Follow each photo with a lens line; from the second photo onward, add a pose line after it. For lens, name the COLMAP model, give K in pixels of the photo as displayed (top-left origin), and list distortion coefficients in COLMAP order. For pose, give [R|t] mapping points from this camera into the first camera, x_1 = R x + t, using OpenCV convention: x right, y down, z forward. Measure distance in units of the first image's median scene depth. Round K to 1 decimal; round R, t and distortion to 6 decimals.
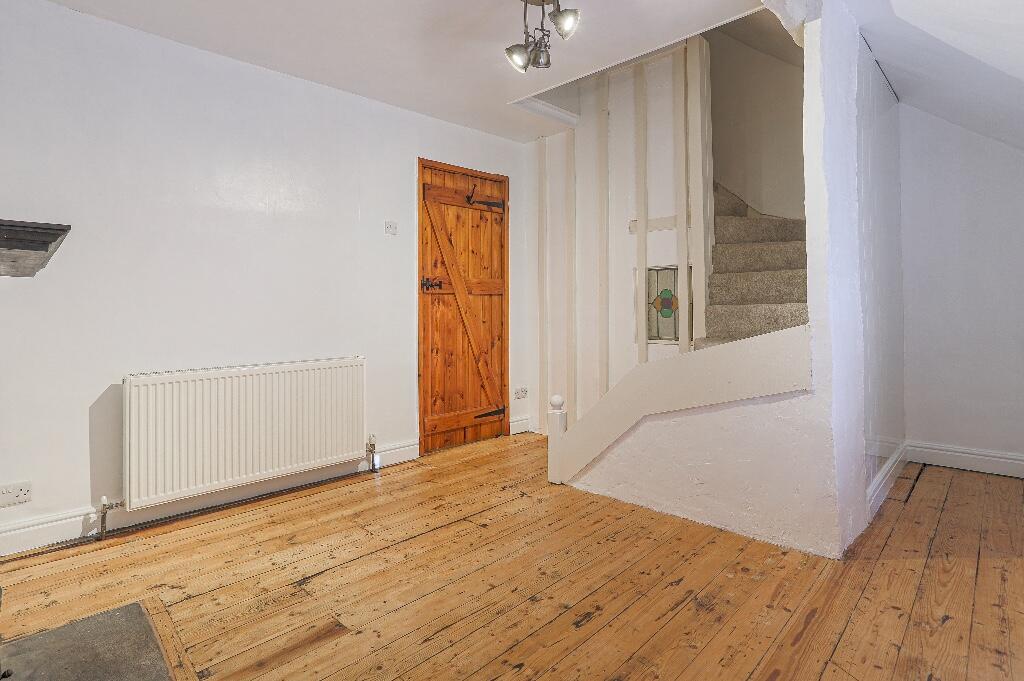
lens RADIAL K [[523.8, 0, 505.4], [0, 523.8, 297.3], [0, 0, 1]] dist [-0.047569, 0.023541]
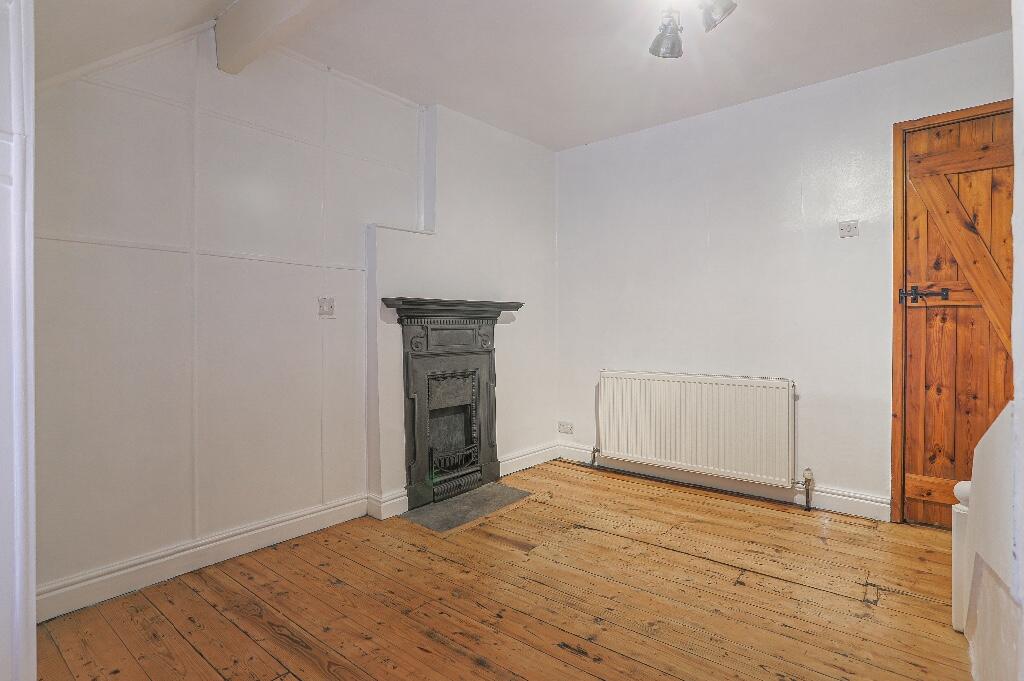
lens RADIAL K [[523.8, 0, 509.4], [0, 523.8, 330.9], [0, 0, 1]] dist [-0.047569, 0.023541]
pose [[0.098055, 0.022097, -0.994936, 0.670095], [0.025107, 0.999380, 0.024670, -0.007462], [0.994864, -0.027399, 0.097439, 0.482556]]
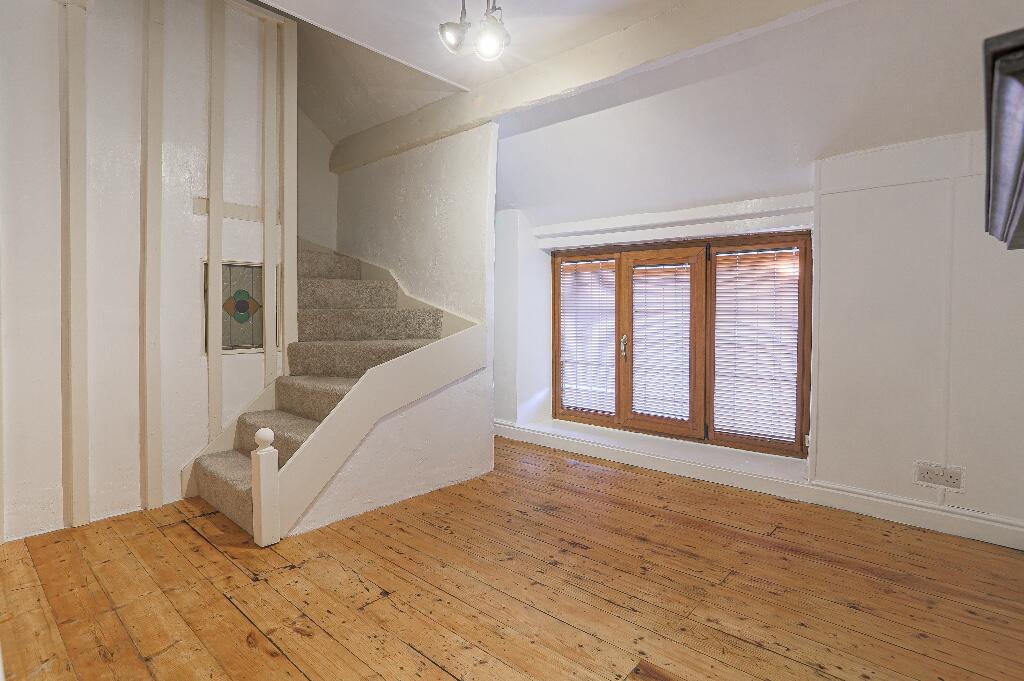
lens RADIAL K [[523.8, 0, 497.5], [0, 523.8, 323.0], [0, 0, 1]] dist [-0.047569, 0.023541]
pose [[-0.033792, -0.013617, 0.999336, -0.707021], [-0.023456, 0.999643, 0.012828, 0.023638], [-0.999154, -0.023007, -0.034099, 0.765251]]
